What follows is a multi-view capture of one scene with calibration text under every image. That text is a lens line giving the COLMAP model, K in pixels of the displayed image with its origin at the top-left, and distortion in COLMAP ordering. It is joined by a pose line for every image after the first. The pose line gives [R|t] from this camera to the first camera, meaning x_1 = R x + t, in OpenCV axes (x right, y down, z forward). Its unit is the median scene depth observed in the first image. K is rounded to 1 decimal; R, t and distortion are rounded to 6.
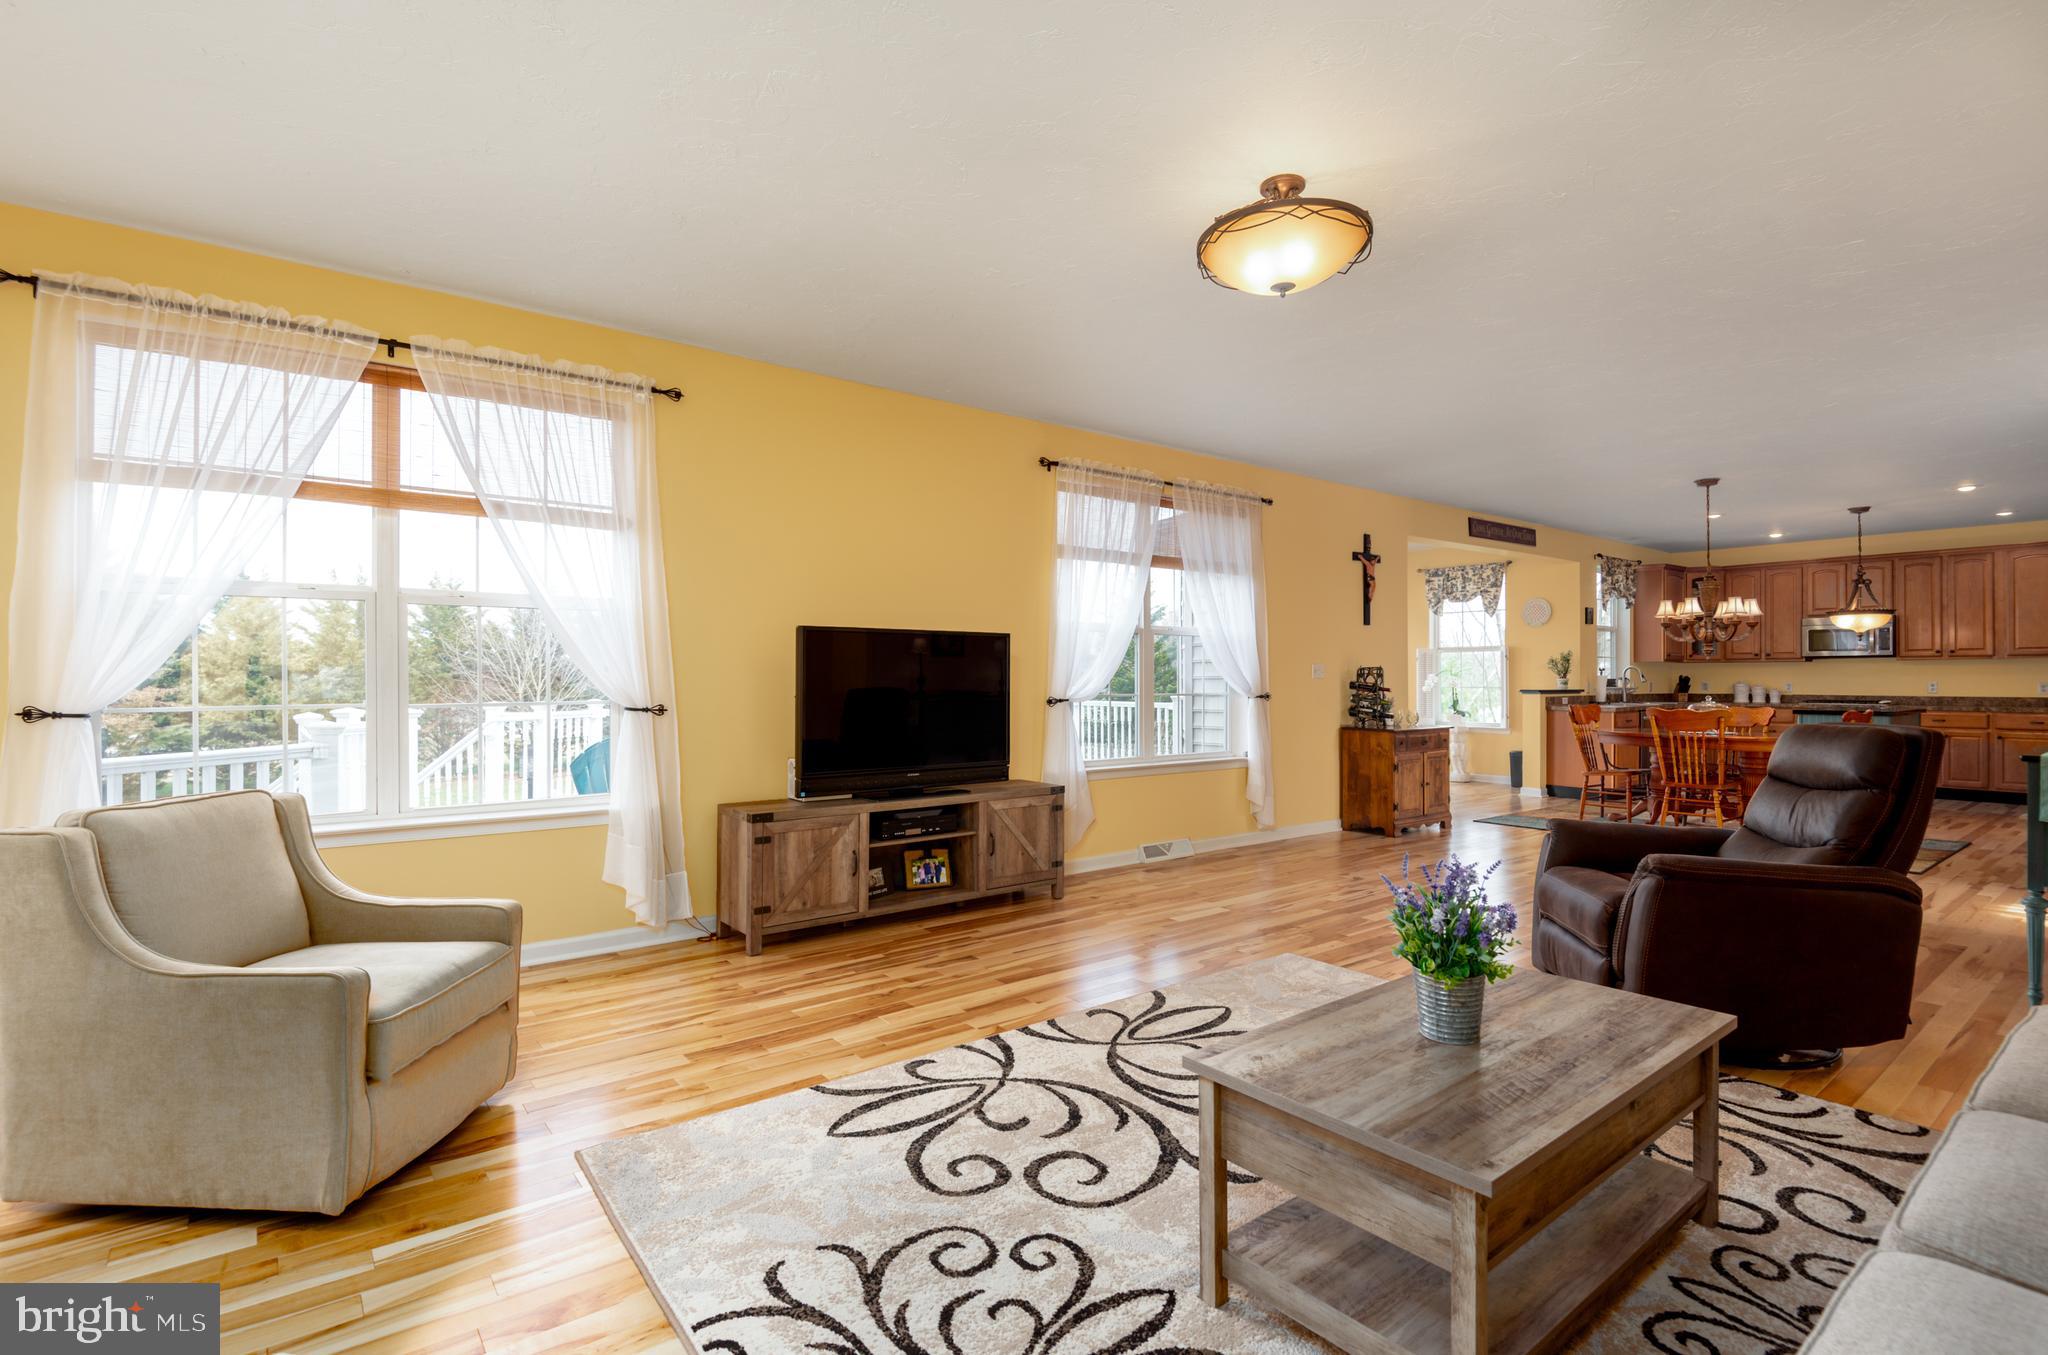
lens RADIAL K [[963.8, 0, 1024.6], [0, 963.8, 684.7], [0, 0, 1]] dist [-0.001289, -0.001643]
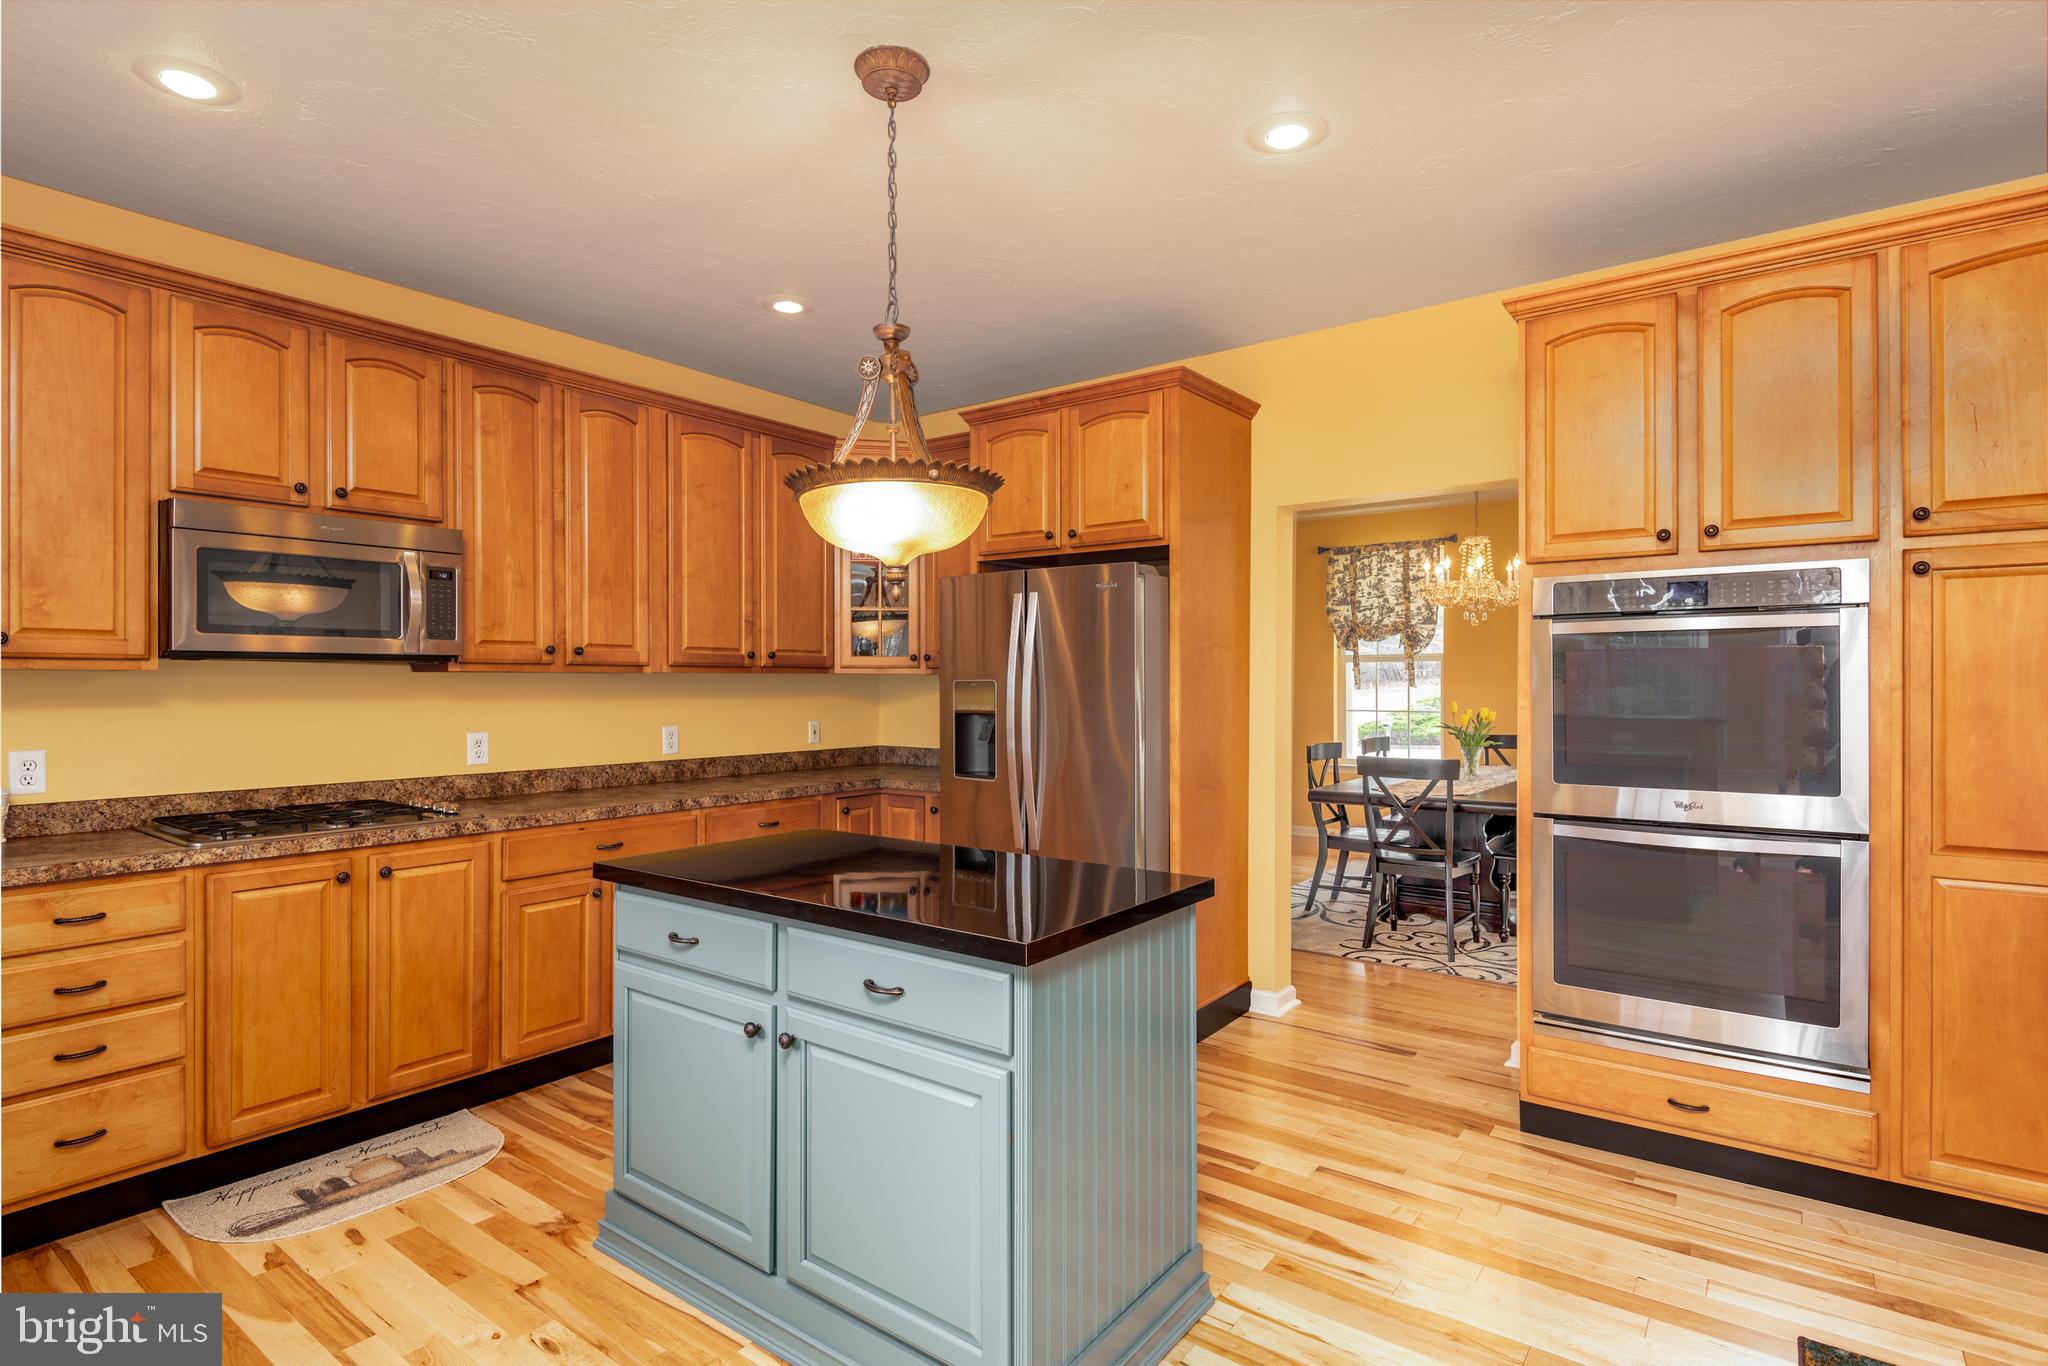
lens RADIAL K [[1013.8, 0, 1025.2], [0, 1013.8, 687.3], [0, 0, 1]] dist [0.003584, -0.002077]
pose [[-0.266843, 0.004529, 0.963729, 0.543279], [0.015529, 0.999879, -0.000399, -0.018012], [-0.963615, 0.014859, -0.266881, 0.934404]]
